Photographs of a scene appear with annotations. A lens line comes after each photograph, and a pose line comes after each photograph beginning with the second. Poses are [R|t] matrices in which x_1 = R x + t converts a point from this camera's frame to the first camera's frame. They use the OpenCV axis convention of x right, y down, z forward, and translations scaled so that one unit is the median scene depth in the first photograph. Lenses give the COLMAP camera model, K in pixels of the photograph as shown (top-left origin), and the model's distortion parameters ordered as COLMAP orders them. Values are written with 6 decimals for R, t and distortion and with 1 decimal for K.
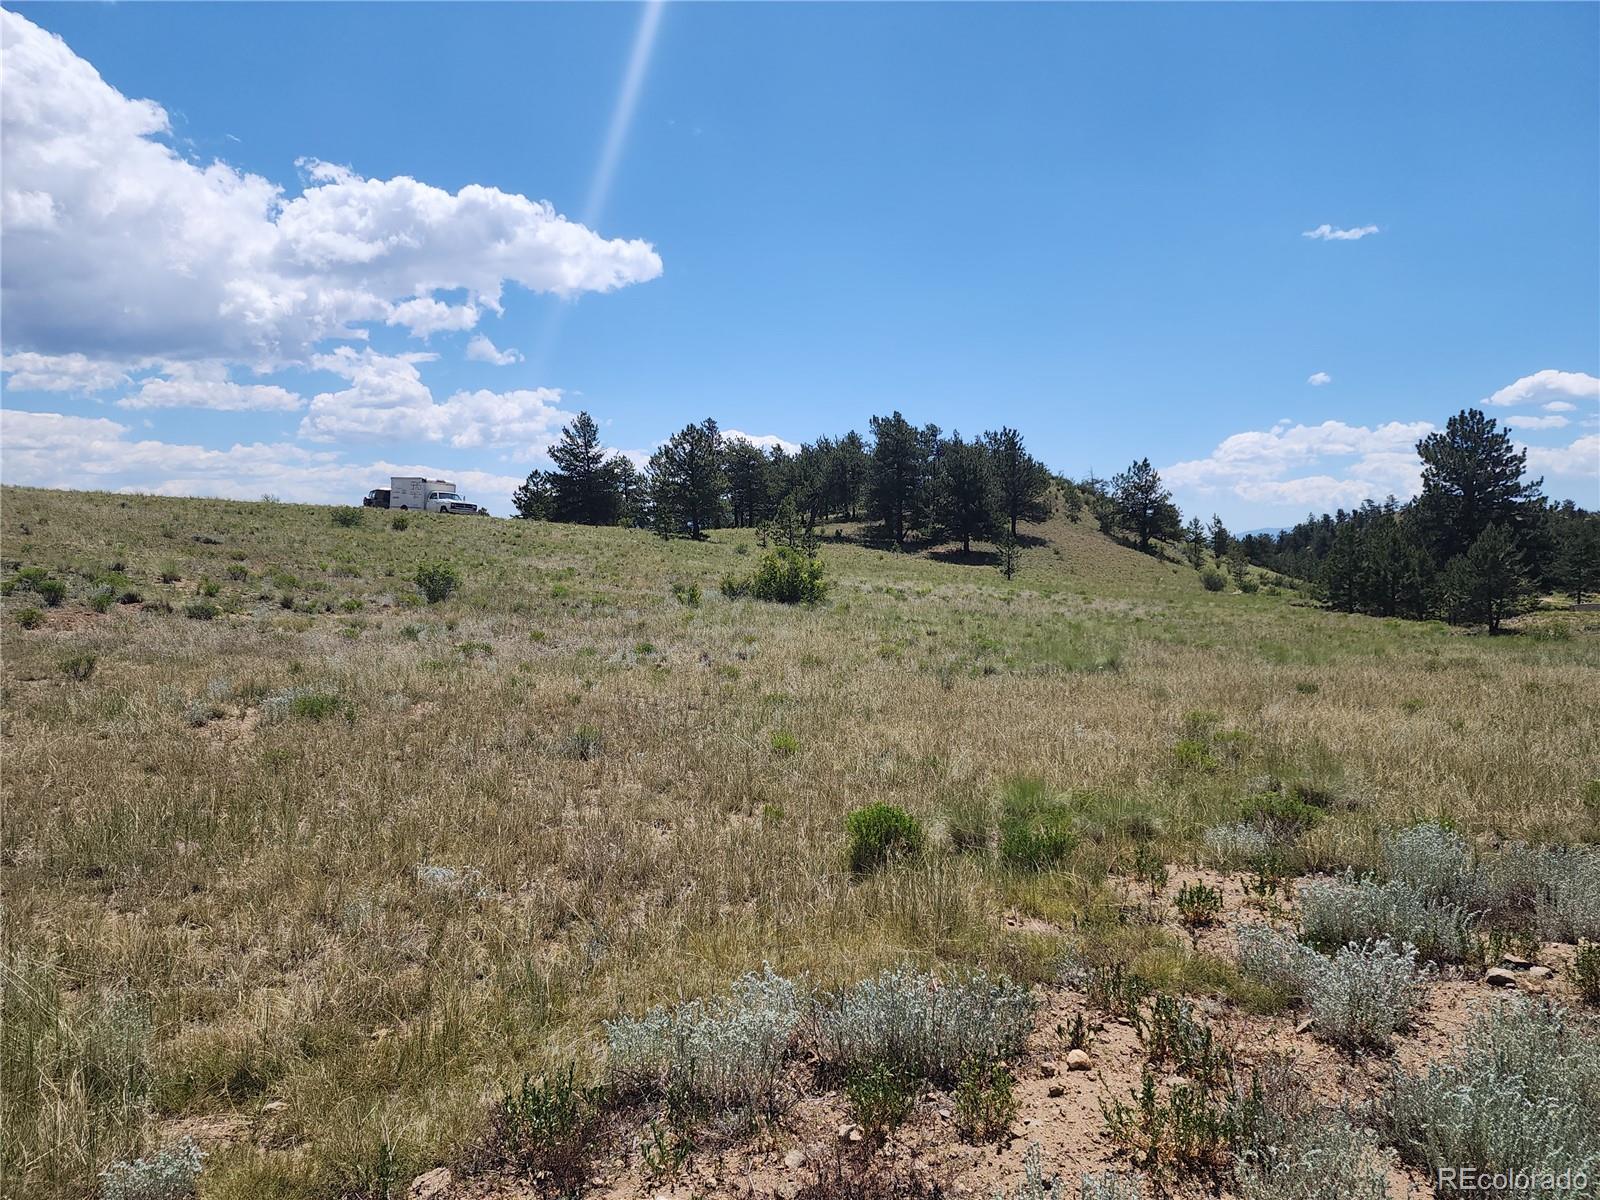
lens RADIAL K [[1115.6, 0, 835.3], [0, 1115.6, 612.8], [0, 0, 1]] dist [0.051968, -0.003346]
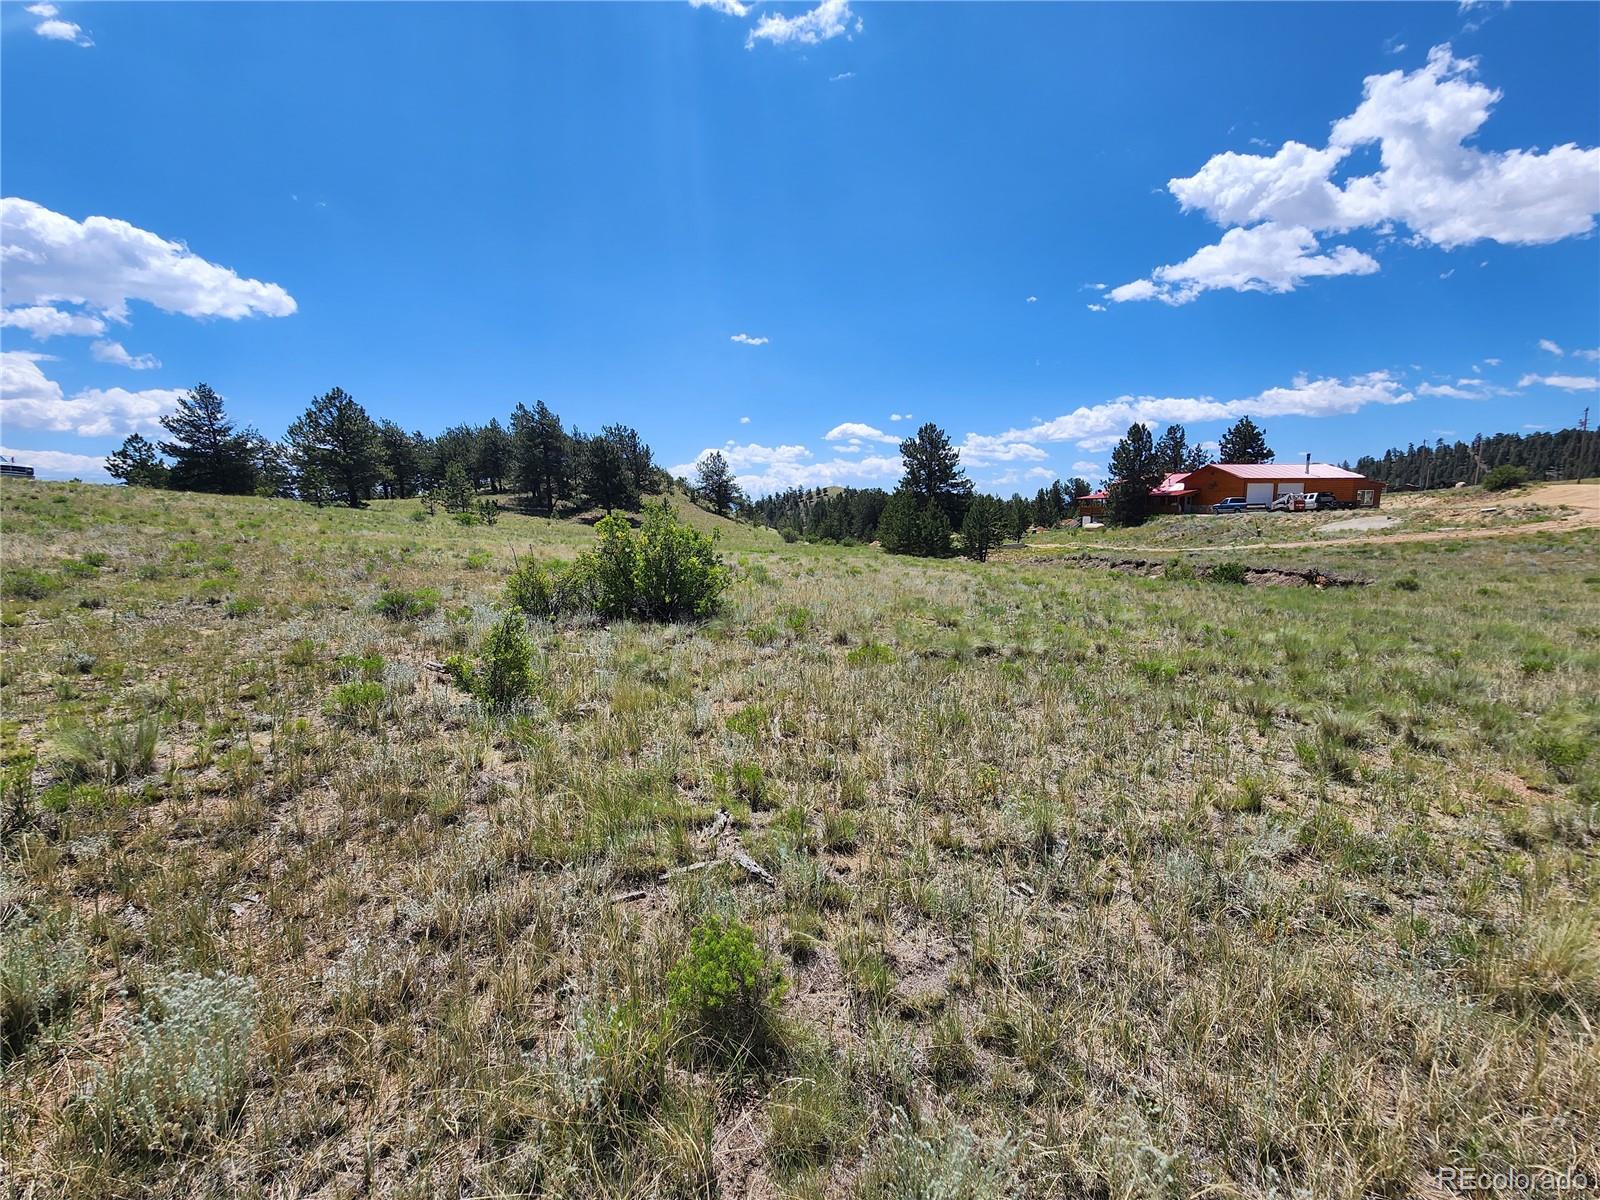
lens RADIAL K [[675.2, 0, 809.2], [0, 675.2, 572.4], [0, 0, 1]] dist [-0.003570, -0.003398]
pose [[0.884833, -0.051887, 0.463010, -0.025058], [0.040044, 0.998571, 0.035377, -0.007821], [-0.464184, -0.012762, 0.885647, 0.161577]]
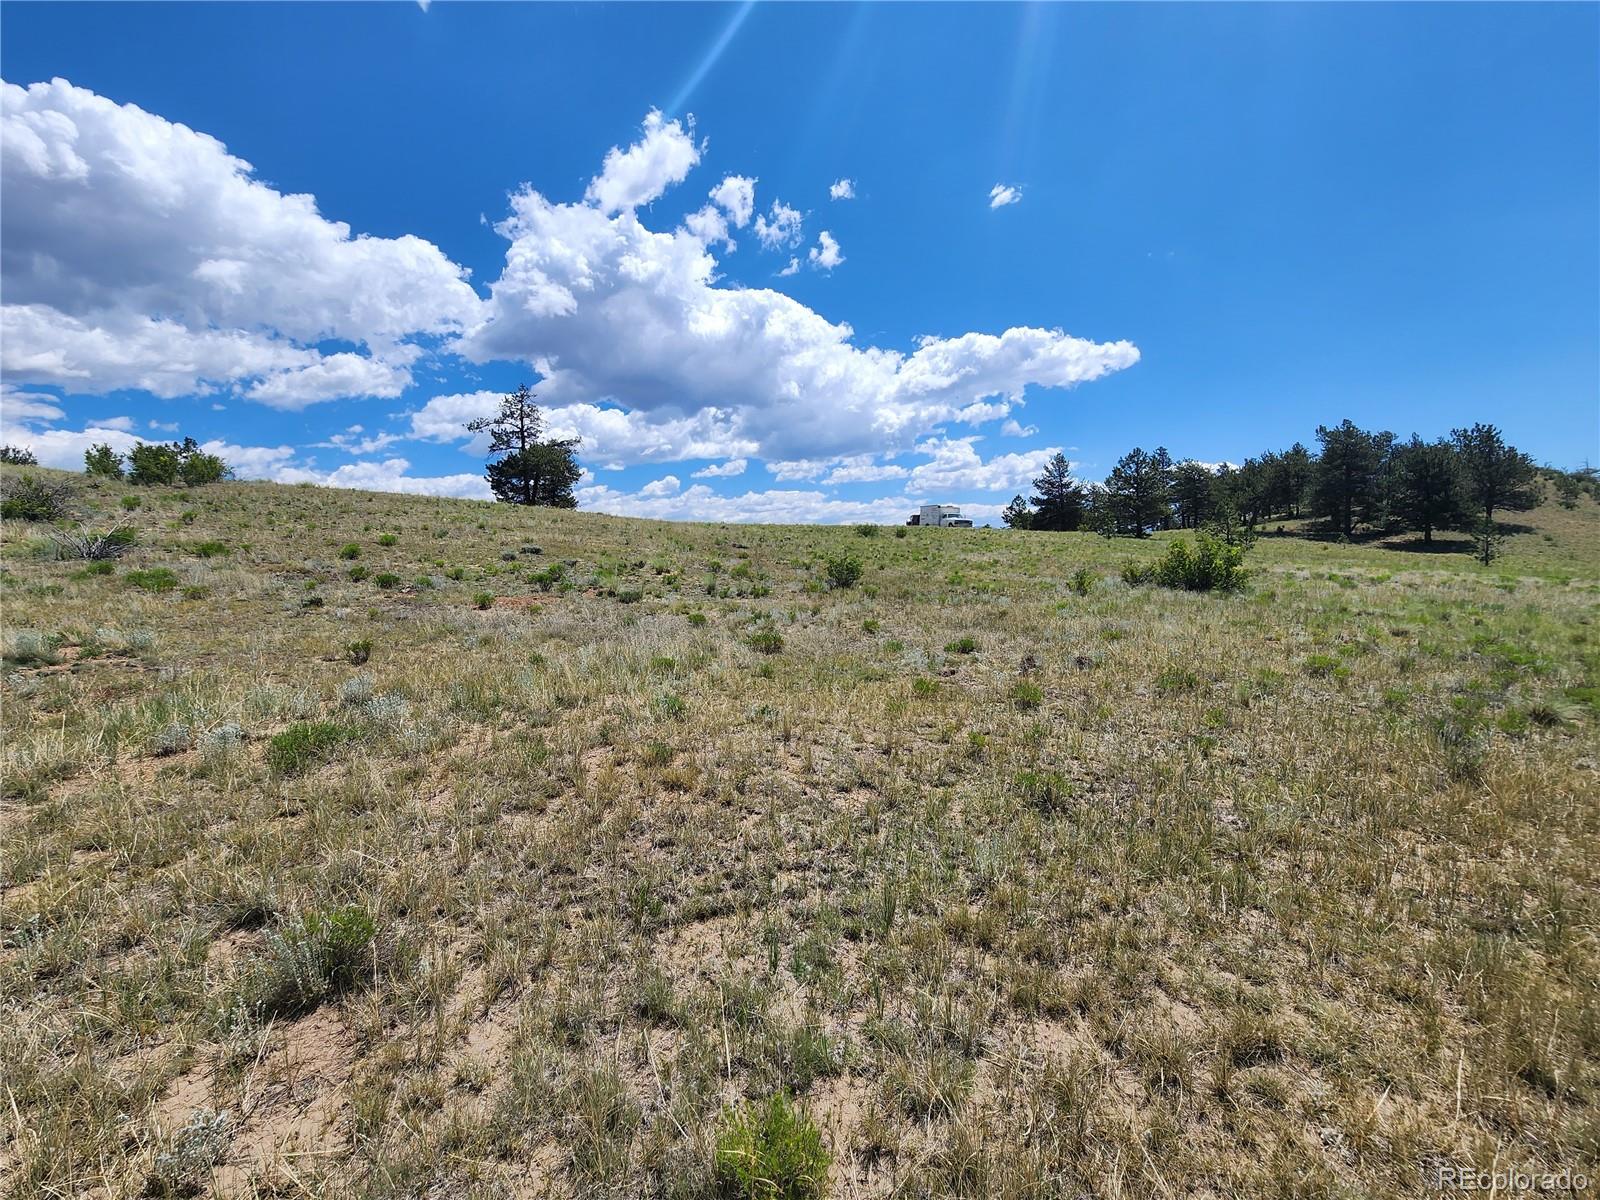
lens RADIAL K [[675.2, 0, 771.6], [0, 675.2, 611.5], [0, 0, 1]] dist [-0.003570, -0.003398]
pose [[0.797258, 0.026087, -0.603075, 0.003965], [-0.008631, 0.999456, 0.031823, -0.001426], [0.603577, -0.020166, 0.797049, 0.072744]]
